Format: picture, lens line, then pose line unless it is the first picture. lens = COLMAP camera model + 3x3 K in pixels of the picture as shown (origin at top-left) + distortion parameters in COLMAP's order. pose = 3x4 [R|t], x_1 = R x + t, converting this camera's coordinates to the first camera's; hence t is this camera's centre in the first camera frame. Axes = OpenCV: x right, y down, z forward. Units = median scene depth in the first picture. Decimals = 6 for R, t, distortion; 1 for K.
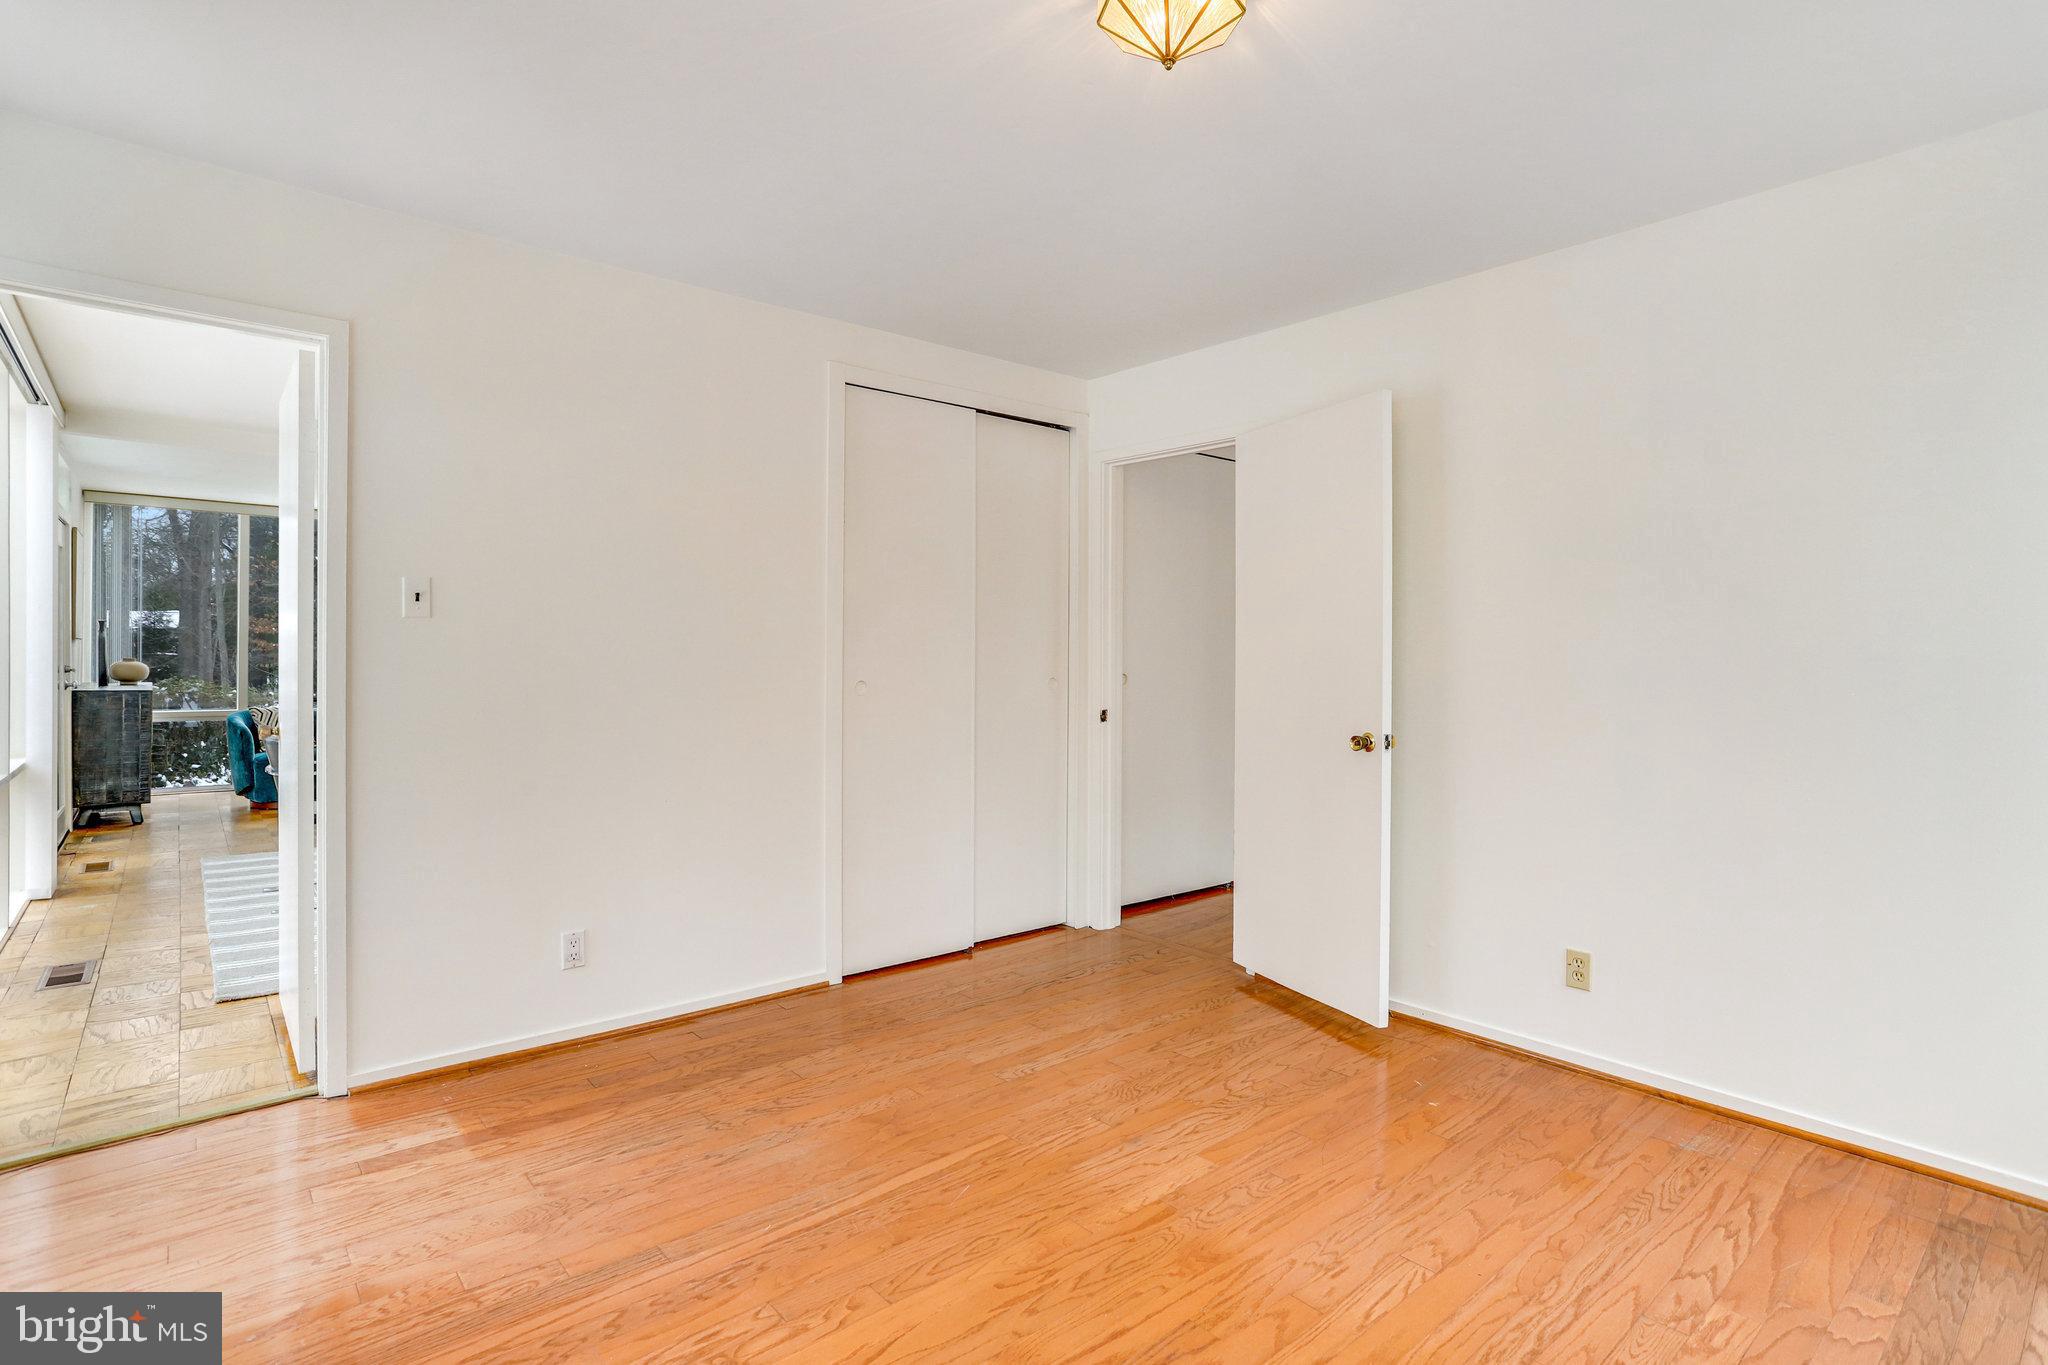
lens RADIAL K [[1019.2, 0, 1020.9], [0, 1019.2, 656.7], [0, 0, 1]] dist [-0.003739, -0.000658]
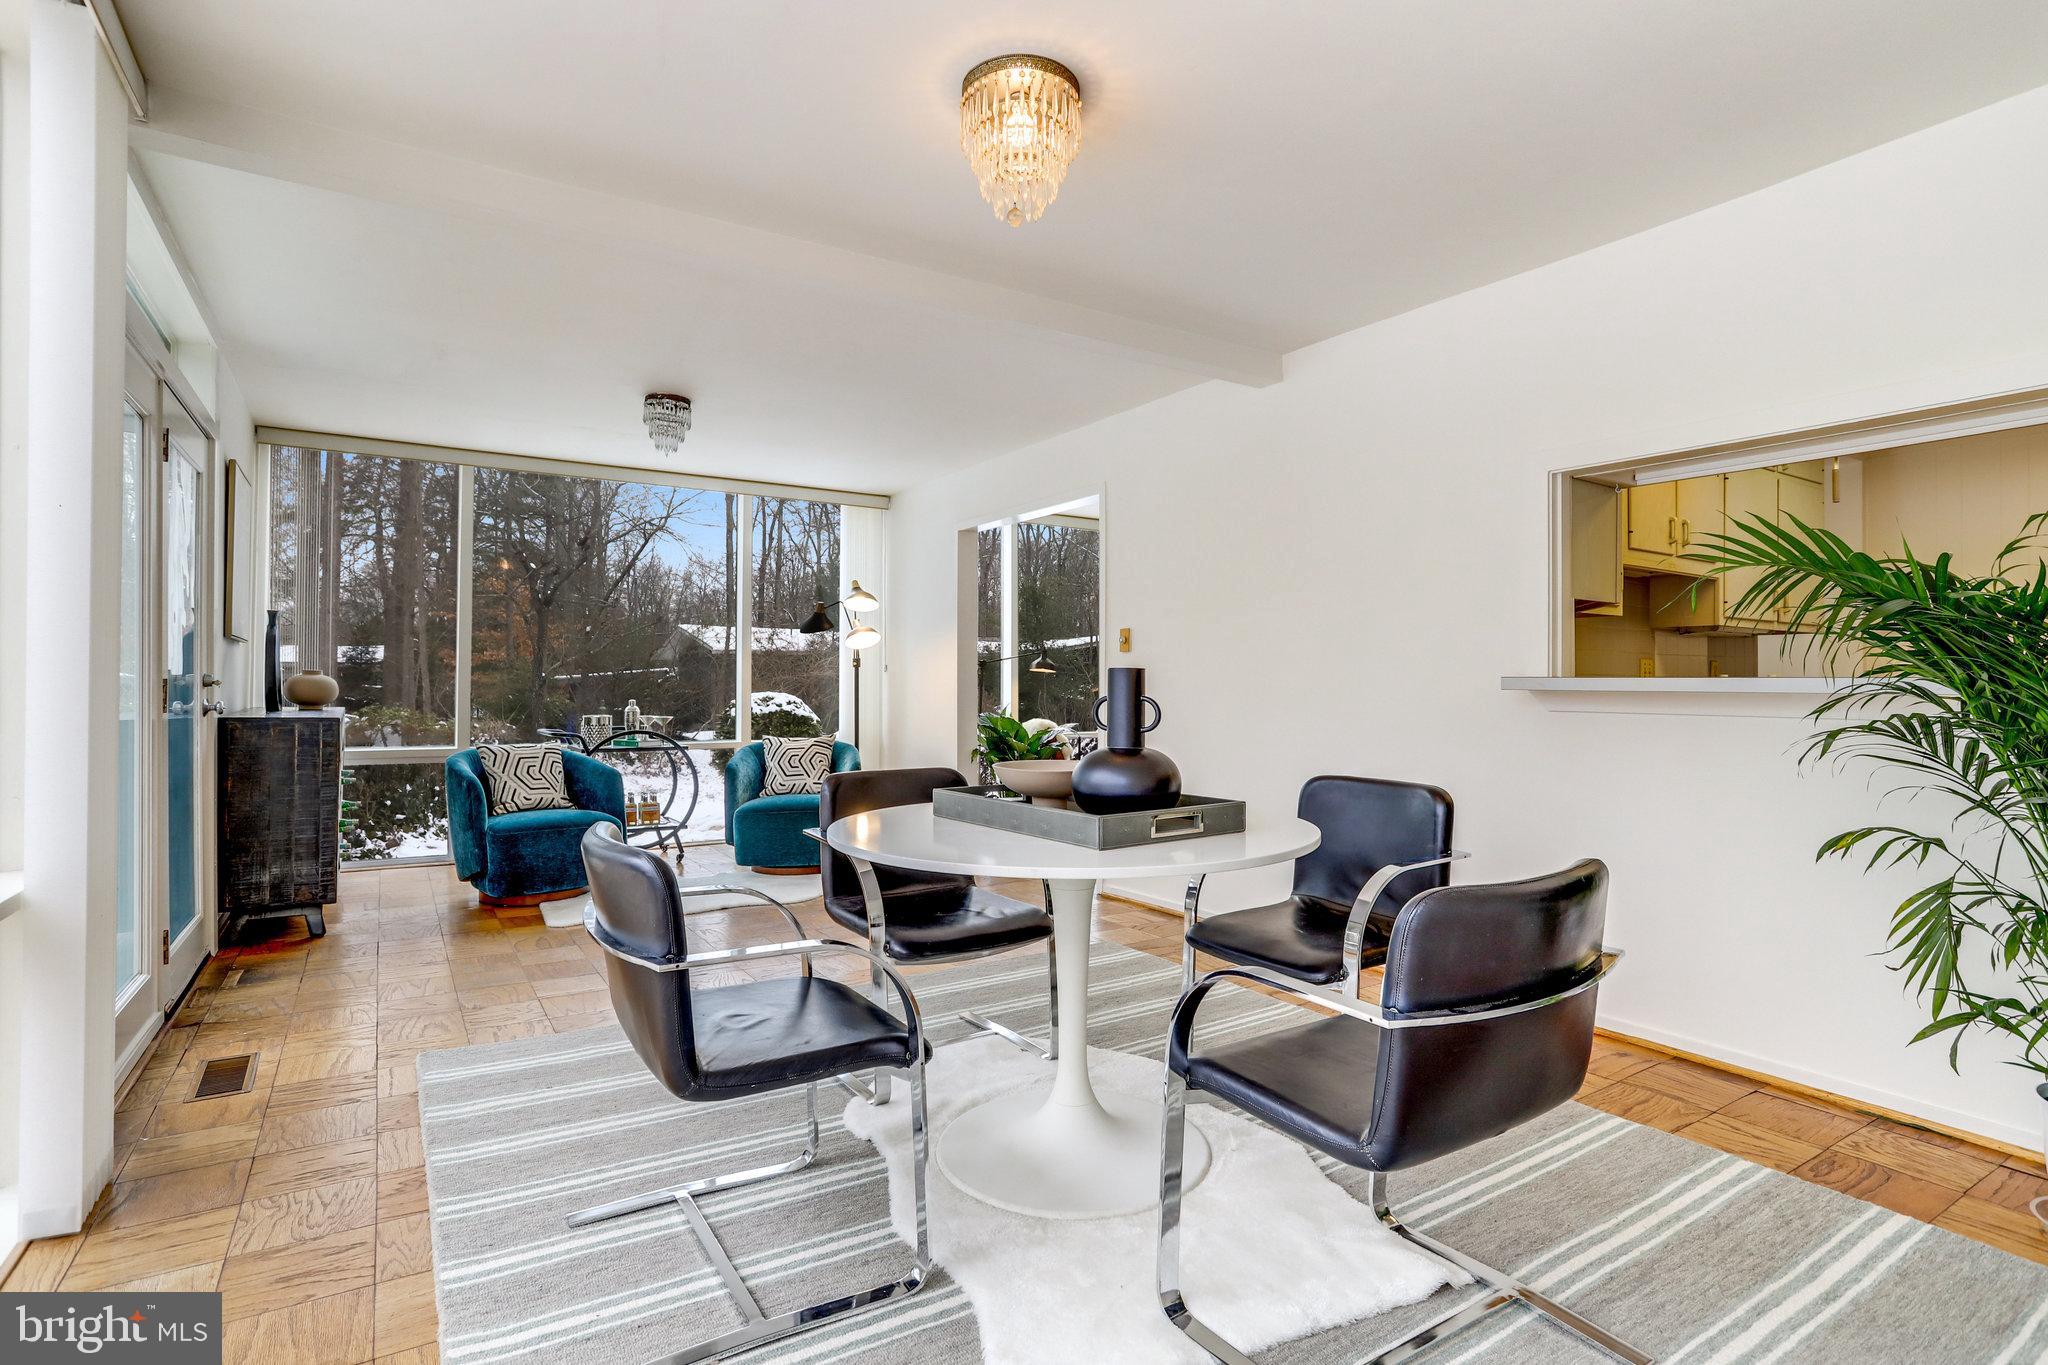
lens RADIAL K [[997.5, 0, 1030.4], [0, 997.5, 671.2], [0, 0, 1]] dist [-0.060069, 0.030111]
pose [[0.994203, -0.006085, -0.107351, -0.355837], [0.003959, 0.999792, -0.020004, 0.017328], [0.107450, 0.019463, 0.994020, 0.433018]]
